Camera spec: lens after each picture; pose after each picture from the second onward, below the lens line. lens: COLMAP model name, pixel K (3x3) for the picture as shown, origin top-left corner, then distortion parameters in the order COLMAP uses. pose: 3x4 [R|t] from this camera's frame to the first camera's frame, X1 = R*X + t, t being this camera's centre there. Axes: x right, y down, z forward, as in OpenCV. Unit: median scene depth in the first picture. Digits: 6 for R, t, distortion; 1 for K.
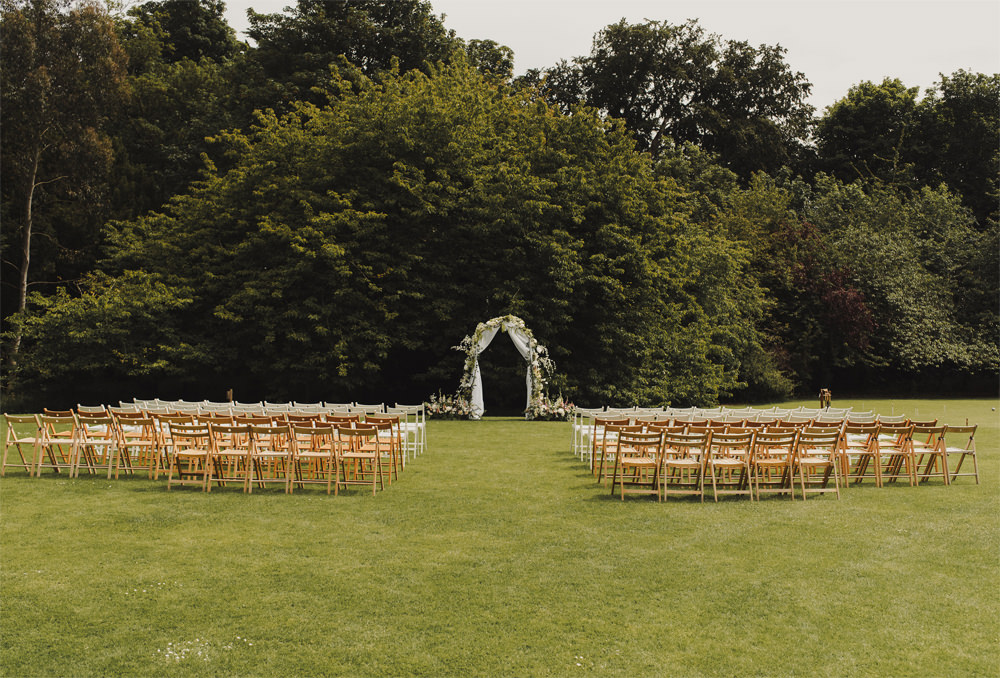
lens RADIAL K [[1042.9, 0, 500.2], [0, 1042.9, 338.9], [0, 0, 1]] dist [-0.000723, 0.000000]
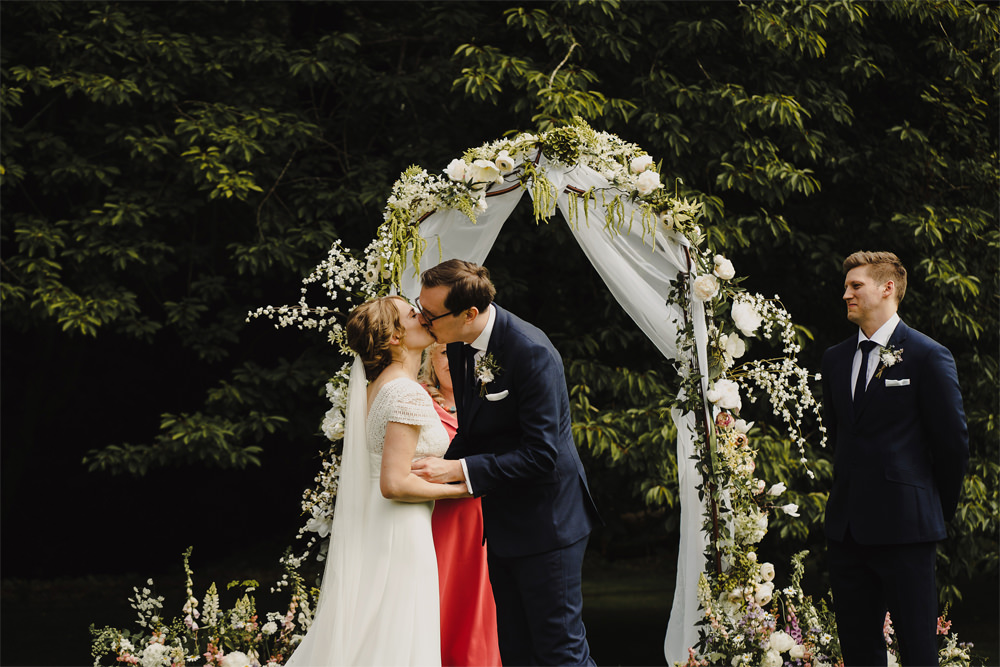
lens RADIAL K [[2460.8, 0, 500.3], [0, 2460.8, 333.5], [0, 0, 1]] dist [0.132460, 0.000000]
pose [[0.999203, -0.017487, 0.035883, -0.019251], [0.017227, 0.999823, 0.007522, 0.009244], [-0.036008, -0.006898, 0.999328, 0.581183]]
